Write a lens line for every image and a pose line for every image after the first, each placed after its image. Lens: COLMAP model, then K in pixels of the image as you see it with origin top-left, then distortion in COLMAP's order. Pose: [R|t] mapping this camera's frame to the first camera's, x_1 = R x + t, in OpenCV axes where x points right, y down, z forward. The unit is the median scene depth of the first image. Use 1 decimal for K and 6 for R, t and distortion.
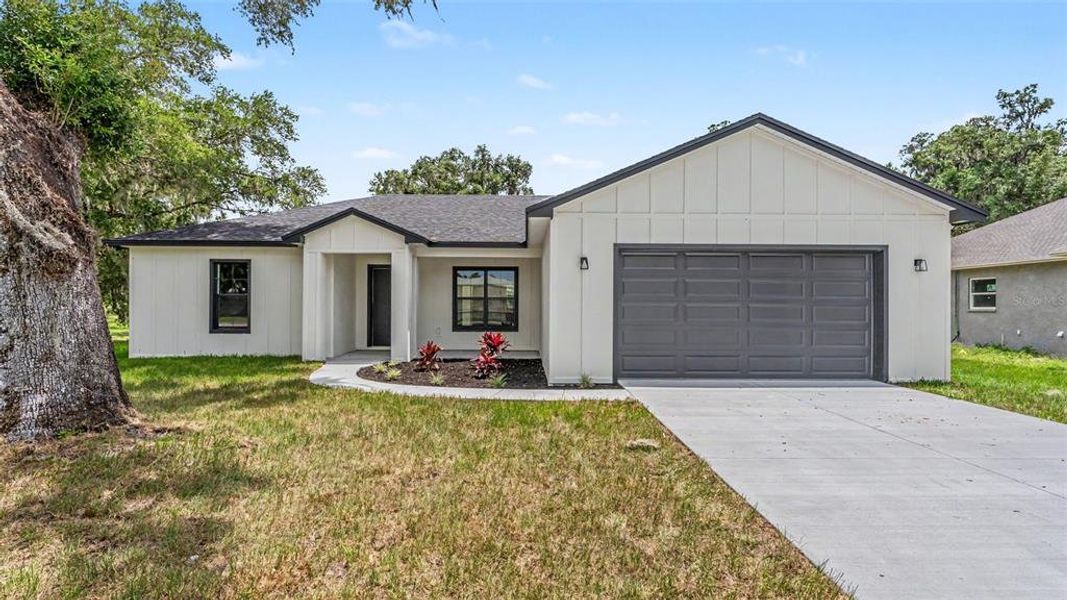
lens RADIAL K [[527.1, 0, 529.7], [0, 527.1, 298.6], [0, 0, 1]] dist [0.000673, -0.000271]
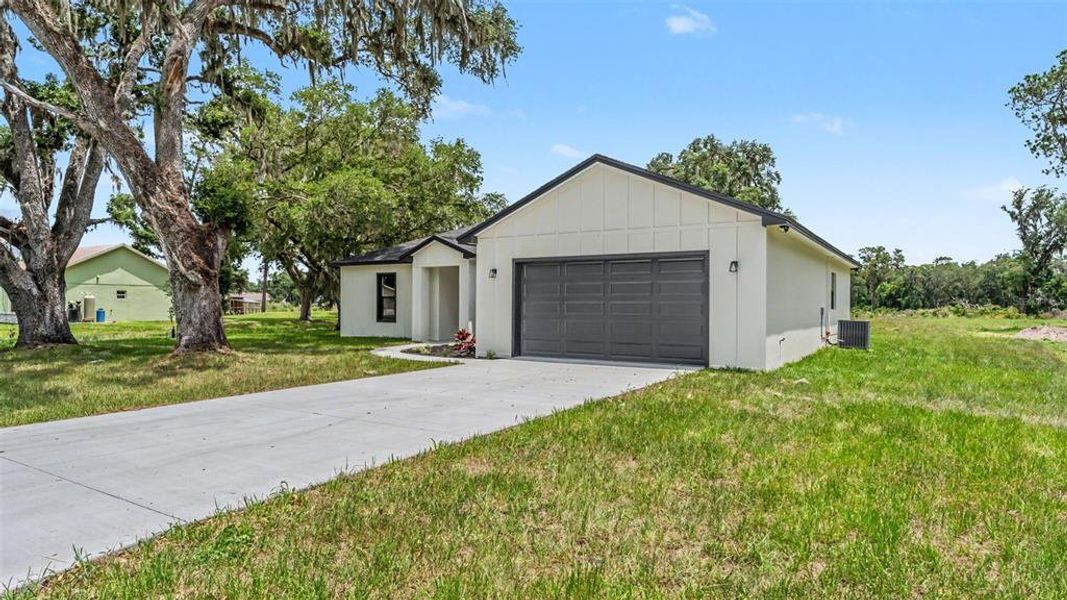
lens RADIAL K [[594.3, 0, 549.1], [0, 594.3, 300.2], [0, 0, 1]] dist [0.000126, -0.000035]
pose [[0.857443, -0.005445, -0.514550, 1.027421], [0.007271, 0.999972, 0.001535, 0.004235], [0.514527, -0.005057, 0.857459, -0.297603]]
